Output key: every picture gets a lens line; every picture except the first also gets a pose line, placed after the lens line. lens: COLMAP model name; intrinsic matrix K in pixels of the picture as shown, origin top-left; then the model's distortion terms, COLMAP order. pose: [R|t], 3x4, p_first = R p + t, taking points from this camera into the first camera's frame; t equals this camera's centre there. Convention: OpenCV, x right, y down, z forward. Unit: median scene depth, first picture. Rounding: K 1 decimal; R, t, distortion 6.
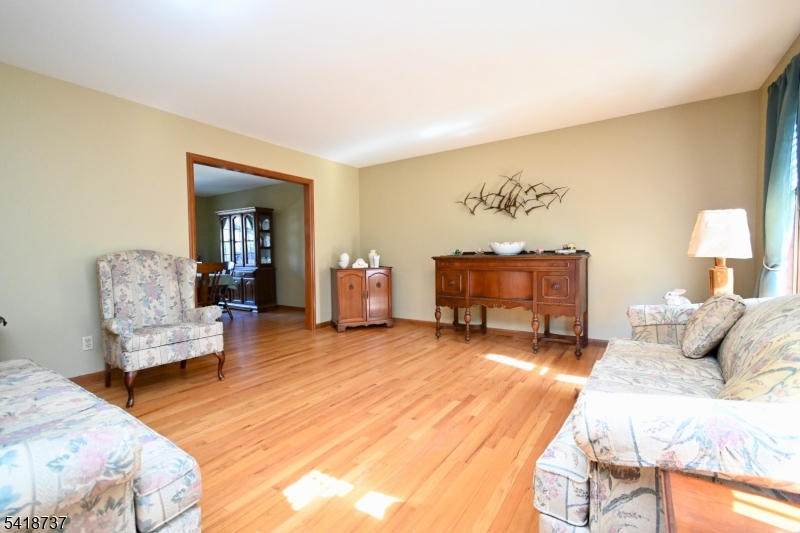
lens RADIAL K [[374.6, 0, 404.8], [0, 374.6, 269.1], [0, 0, 1]] dist [0.003132, -0.000126]
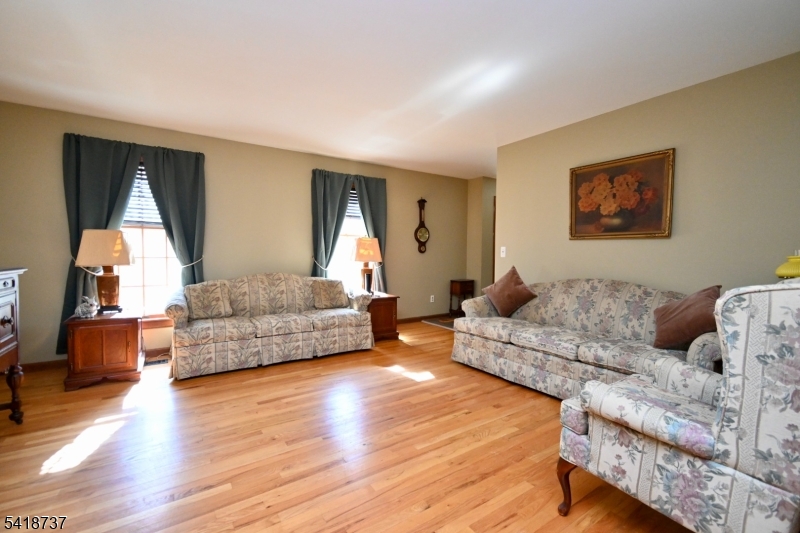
lens RADIAL K [[346.4, 0, 400.0], [0, 346.4, 266.5], [0, 0, 1]] dist [-0.001222, -0.000411]
pose [[-0.932195, -0.002207, 0.361950, -0.350915], [0.023980, 0.997408, 0.067841, -0.059697], [-0.361162, 0.071921, -0.929726, 1.169014]]
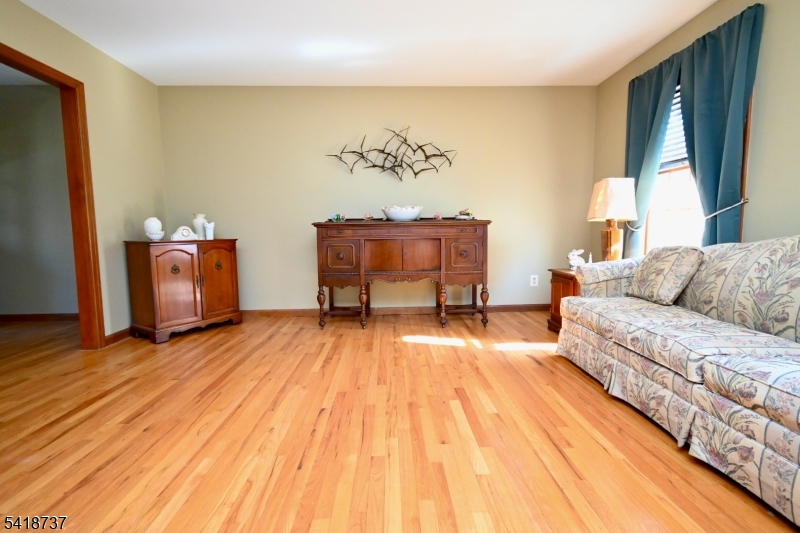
lens RADIAL K [[374.6, 0, 404.8], [0, 374.6, 269.1], [0, 0, 1]] dist [0.003132, -0.000126]
pose [[0.796250, -0.054630, 0.602496, -0.254607], [0.027172, 0.998139, 0.054594, 0.025811], [-0.604357, -0.027100, 0.796253, 0.300998]]
